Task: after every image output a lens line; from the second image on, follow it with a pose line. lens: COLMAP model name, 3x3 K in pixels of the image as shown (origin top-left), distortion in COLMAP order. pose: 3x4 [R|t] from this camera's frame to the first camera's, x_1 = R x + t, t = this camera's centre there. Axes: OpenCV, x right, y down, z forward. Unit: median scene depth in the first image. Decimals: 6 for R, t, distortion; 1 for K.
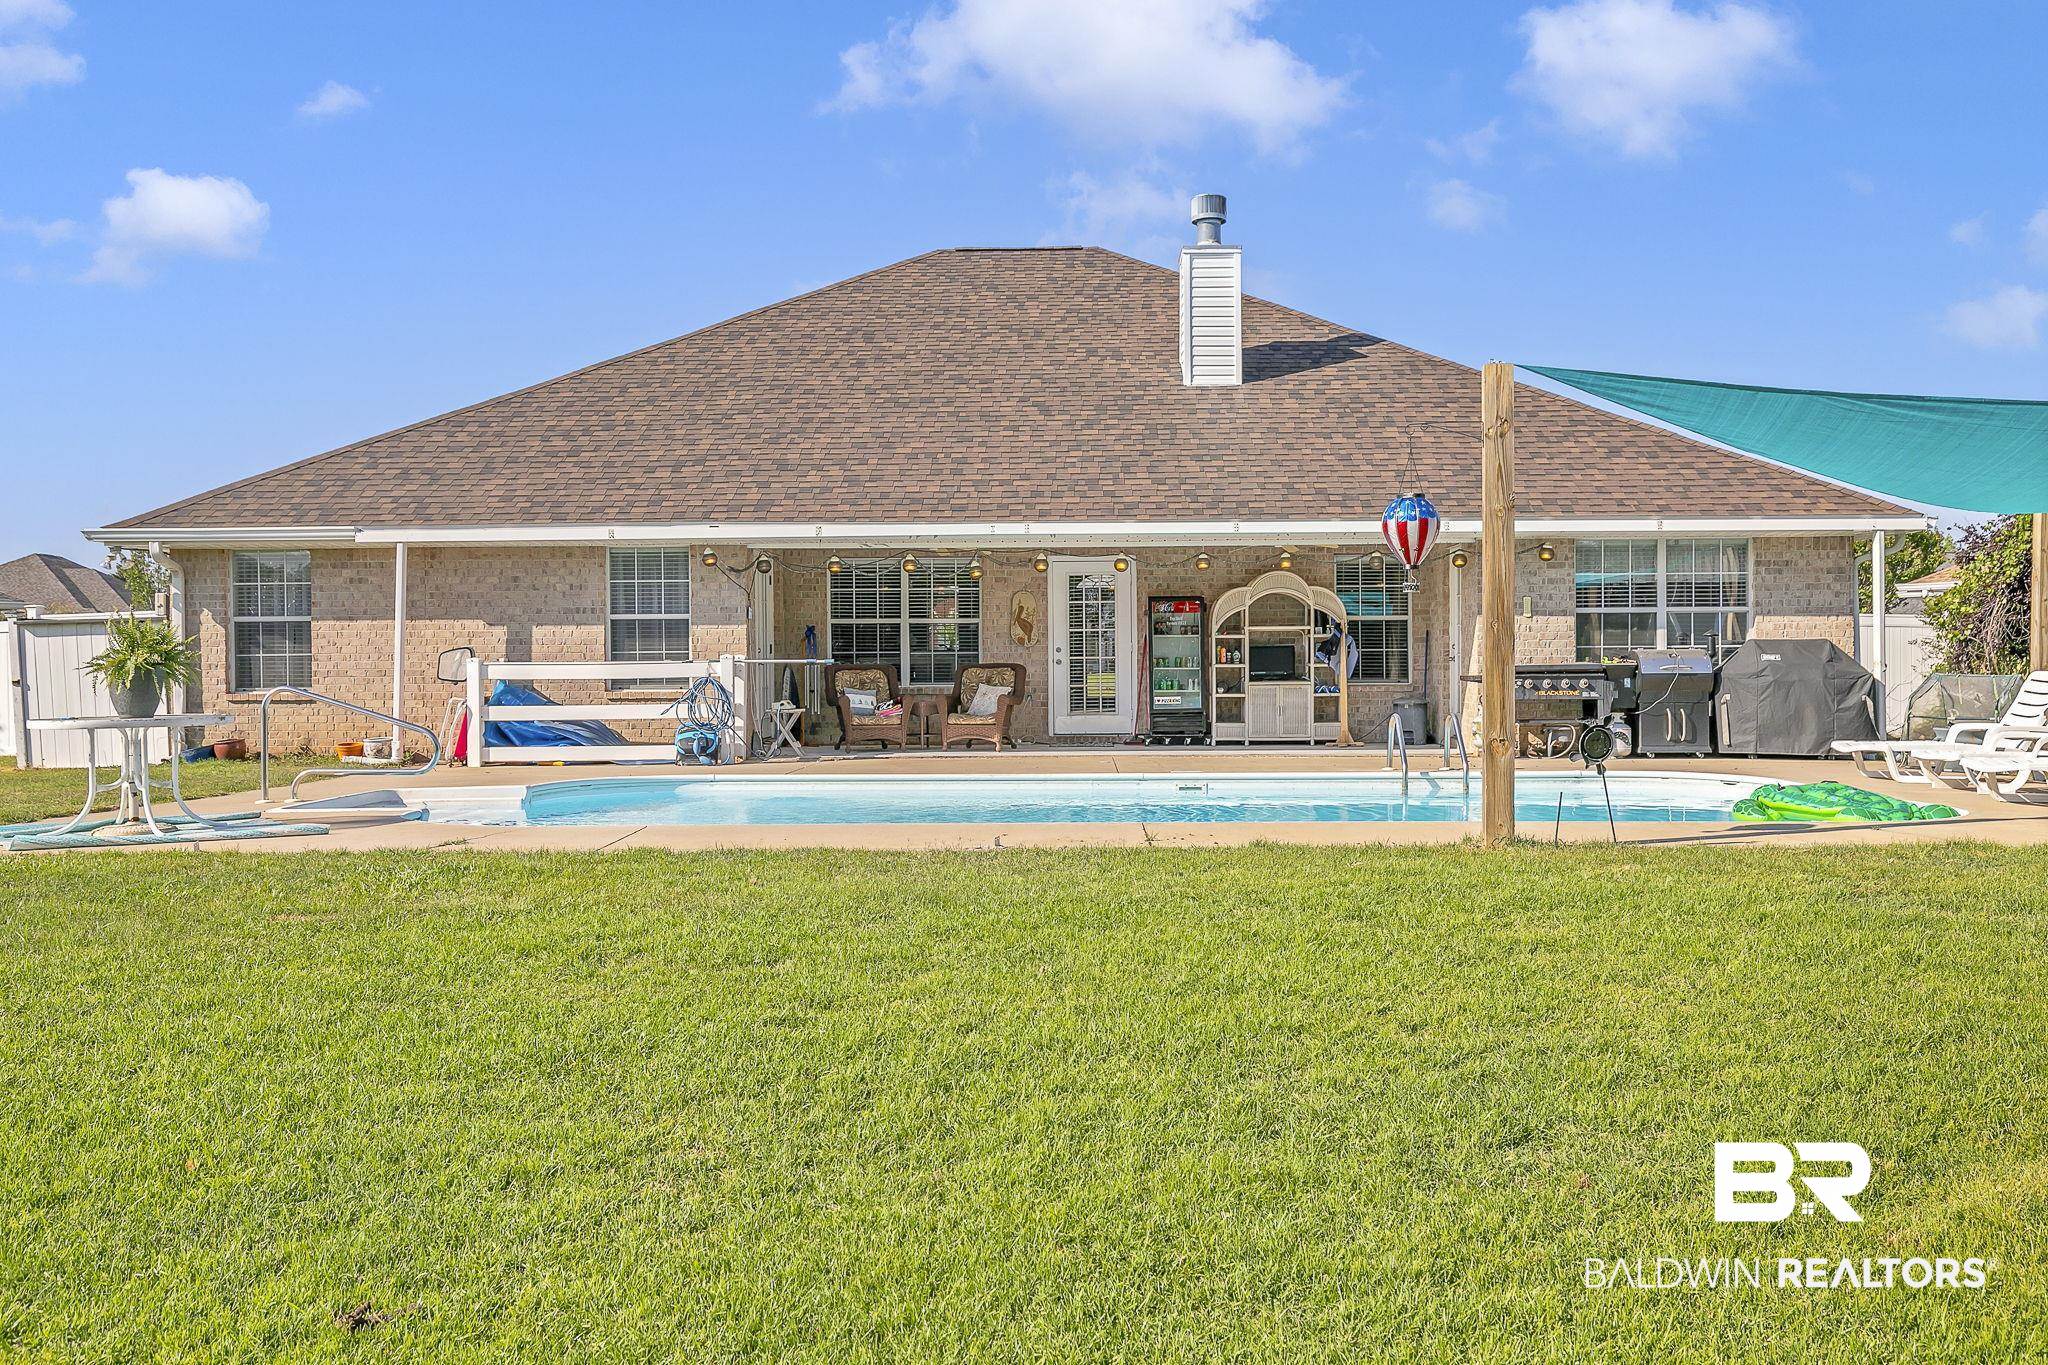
lens RADIAL K [[1759.4, 0, 1031.3], [0, 1759.4, 698.5], [0, 0, 1]] dist [0.013462, -0.011743]
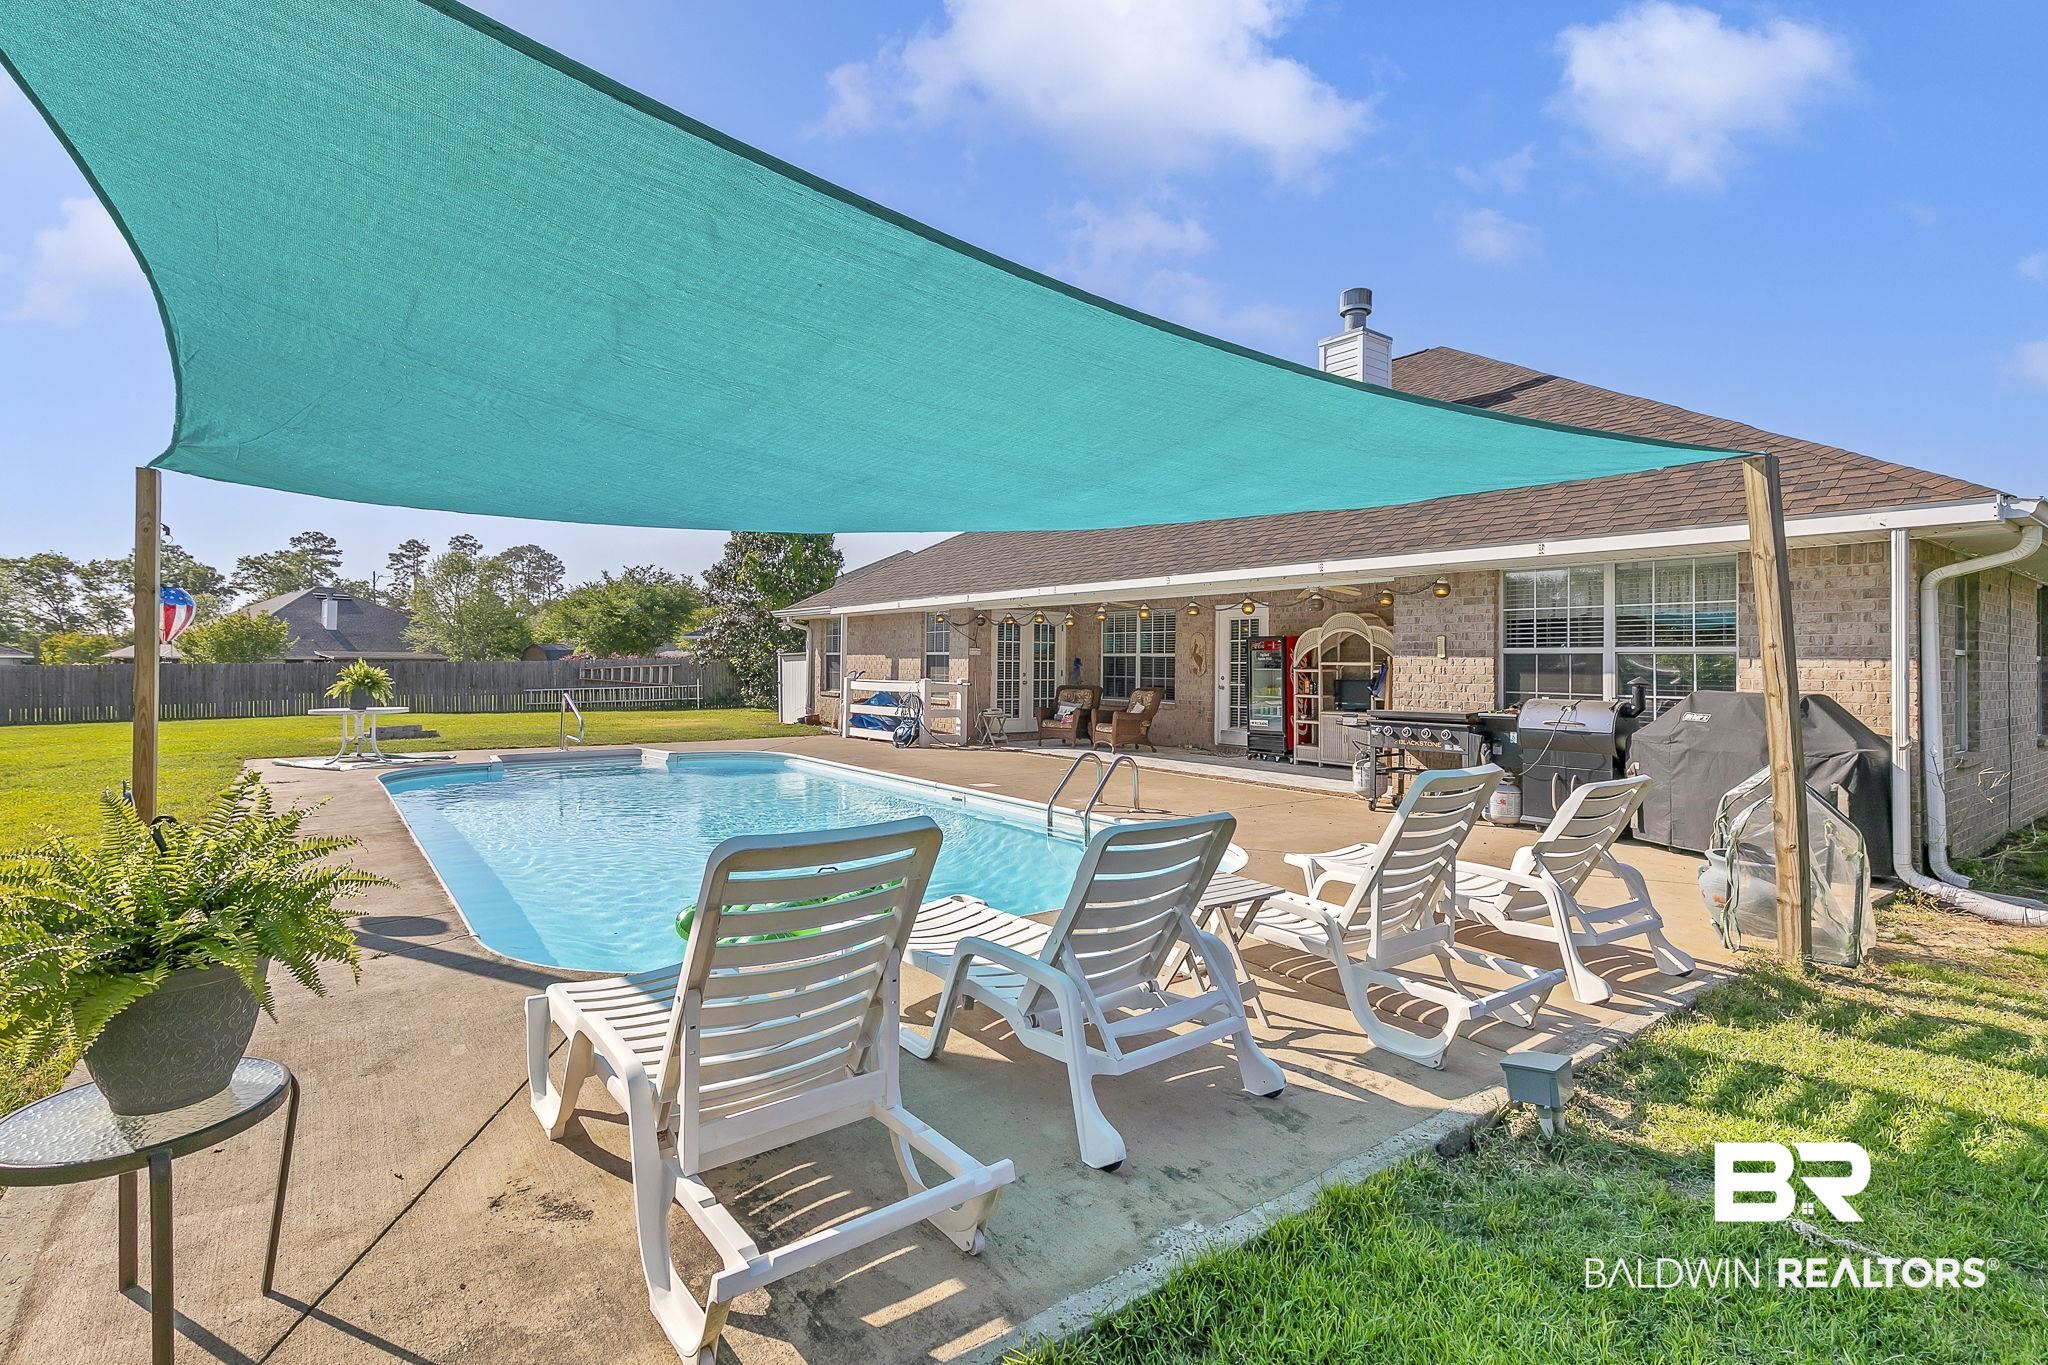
lens RADIAL K [[954.7, 0, 1033.8], [0, 954.7, 650.3], [0, 0, 1]] dist [0.006447, -0.000891]
pose [[0.629819, 0.001055, -0.776741, 0.485852], [-0.026678, 0.999438, -0.020274, -0.031166], [0.776283, 0.033490, 0.629494, 0.467865]]
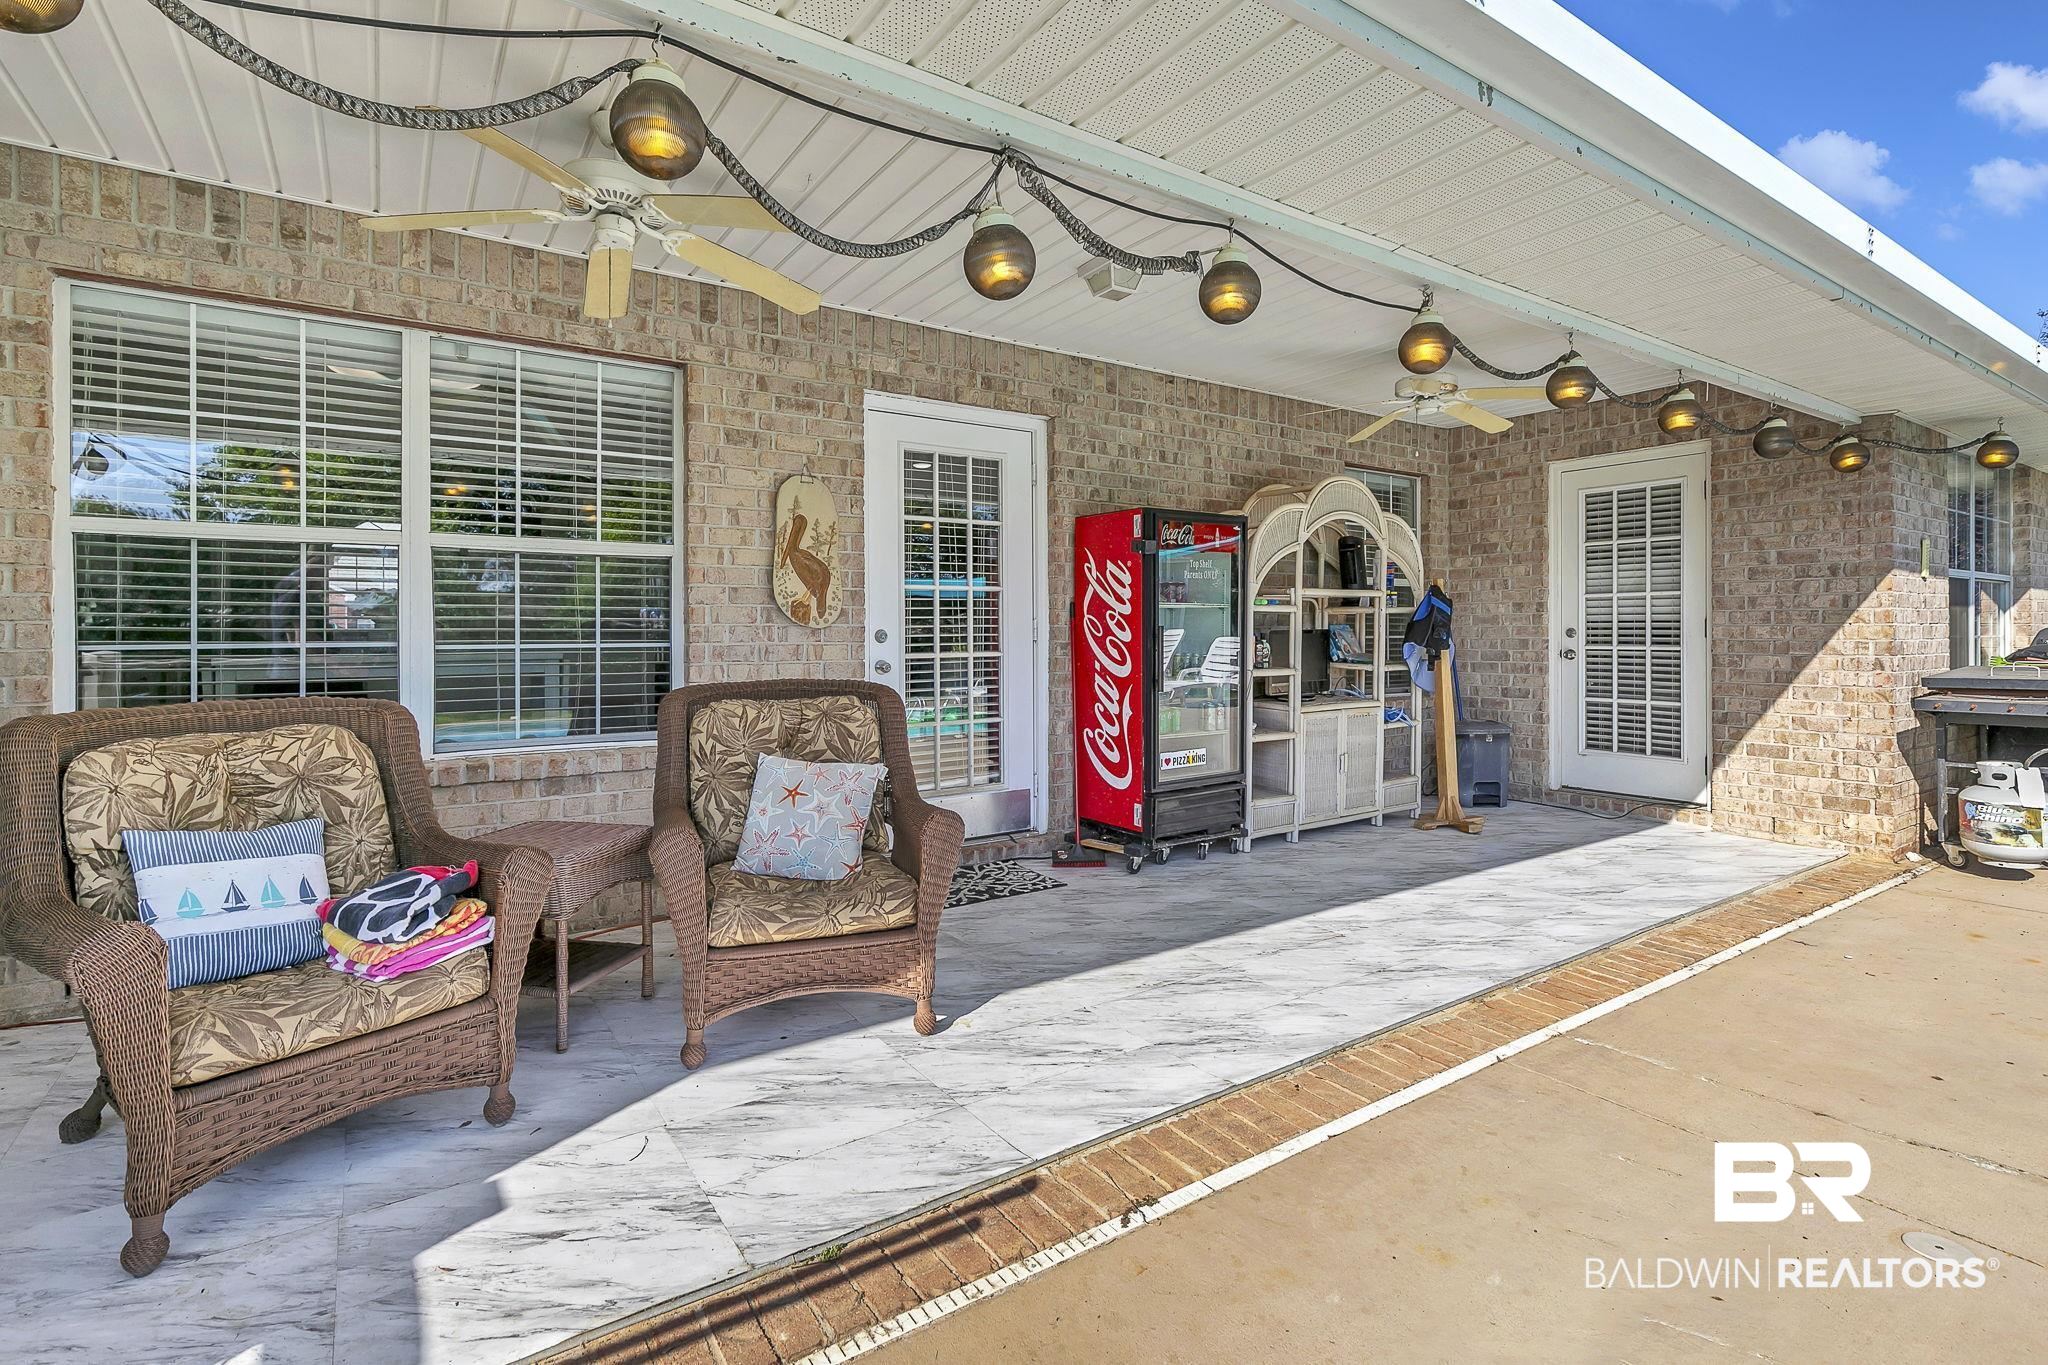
lens RADIAL K [[954.7, 0, 1011.2], [0, 954.7, 631.4], [0, 0, 1]] dist [0.006447, -0.000891]
pose [[0.816929, 0.002366, 0.576733, -0.085826], [0.009991, 0.999783, -0.018253, -0.025407], [-0.576652, 0.020674, 0.816729, 0.837118]]
